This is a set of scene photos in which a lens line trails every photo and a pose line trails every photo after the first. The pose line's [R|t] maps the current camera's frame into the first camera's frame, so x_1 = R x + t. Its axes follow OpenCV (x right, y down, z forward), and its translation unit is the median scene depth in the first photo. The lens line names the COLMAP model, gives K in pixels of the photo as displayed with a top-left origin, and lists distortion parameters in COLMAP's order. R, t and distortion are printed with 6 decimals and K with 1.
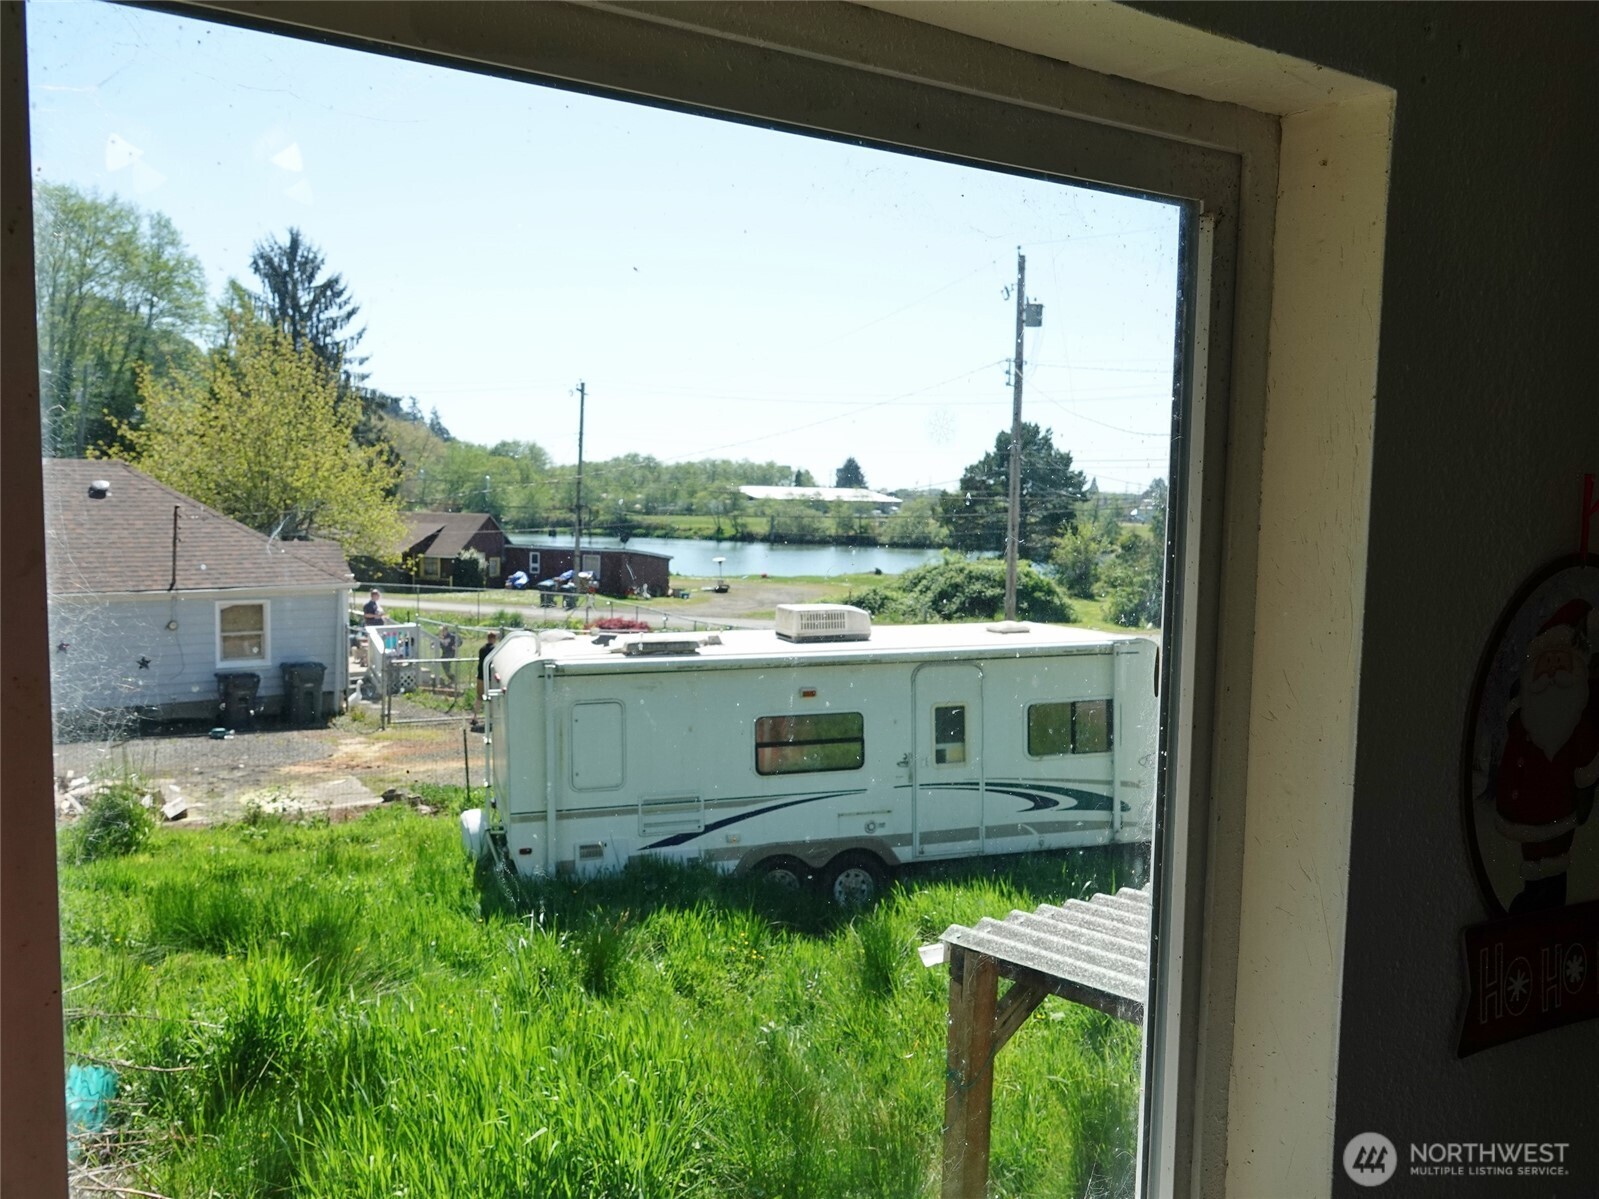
lens RADIAL K [[1245.7, 0, 798.4], [0, 1245.7, 603.8], [0, 0, 1]] dist [0.009701, -0.012465]
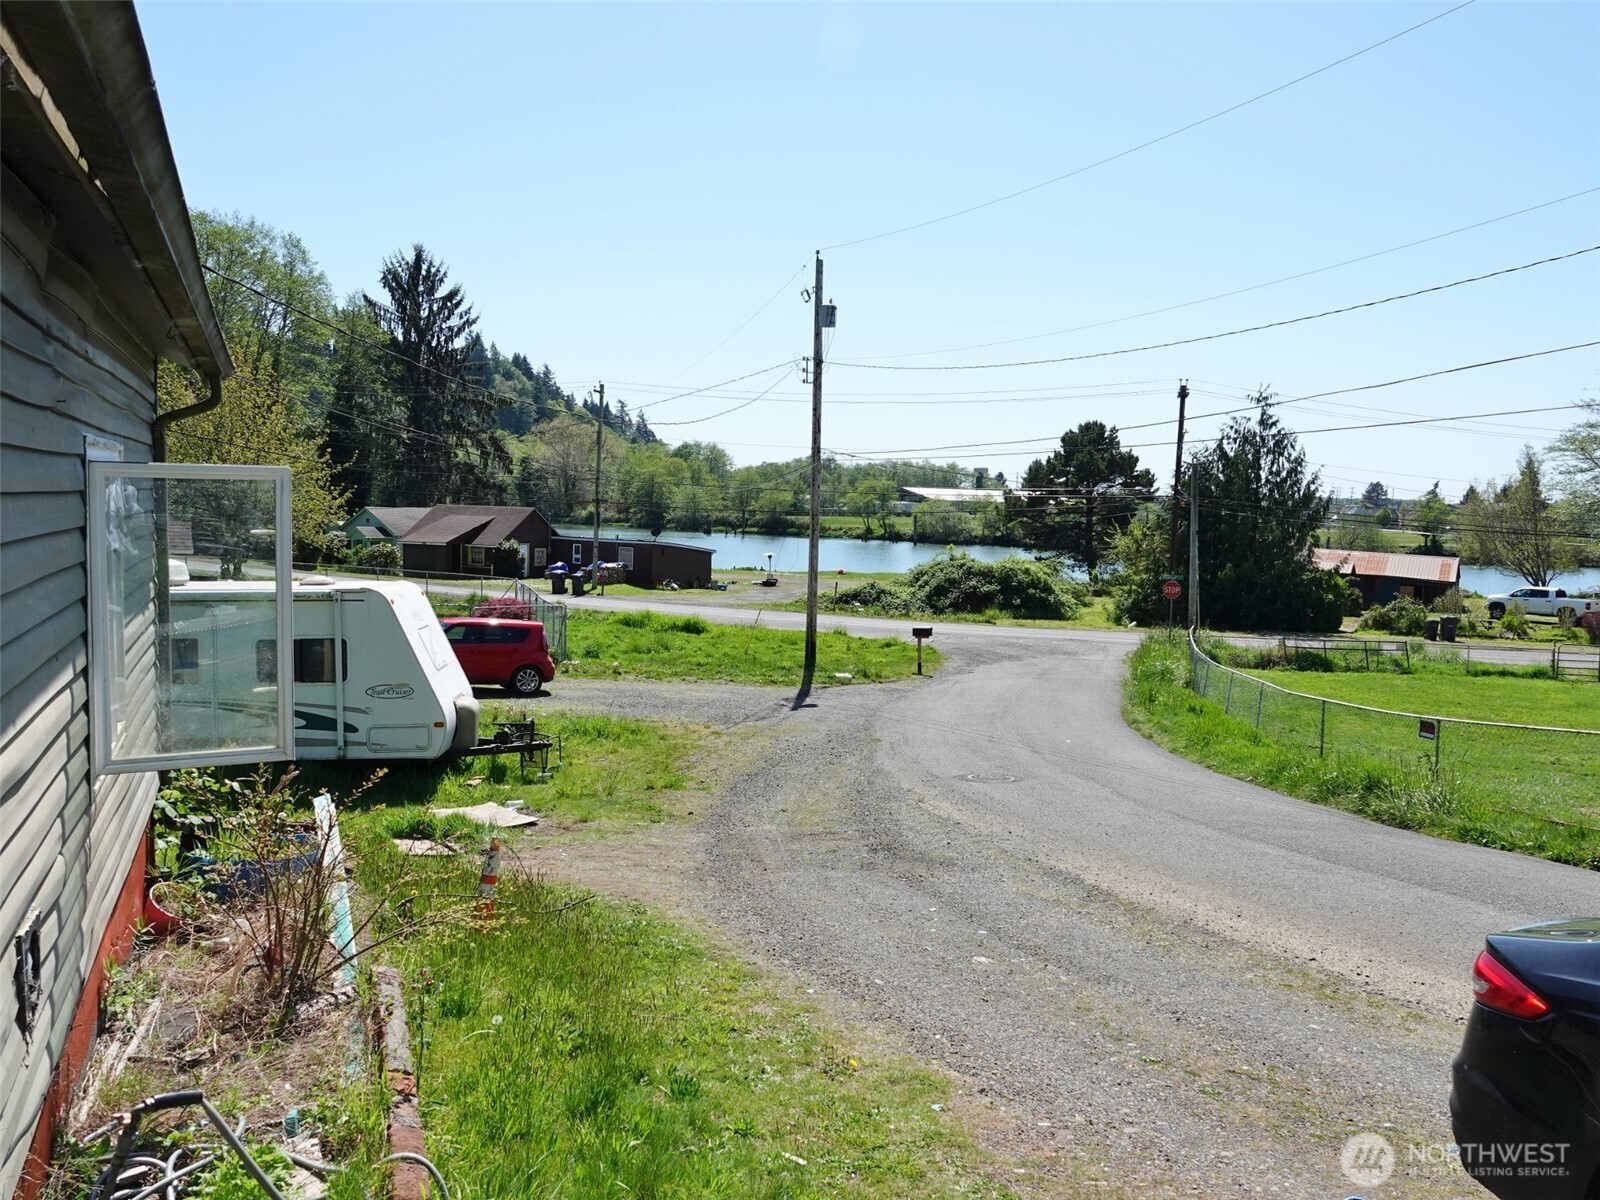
lens RADIAL K [[1246.5, 0, 806.2], [0, 1246.5, 600.7], [0, 0, 1]] dist [0.009701, -0.012465]
pose [[0.986876, 0.020061, -0.160231, 0.147278], [-0.020732, 0.999782, -0.002519, 0.005549], [0.160145, 0.005808, 0.987076, -0.019853]]
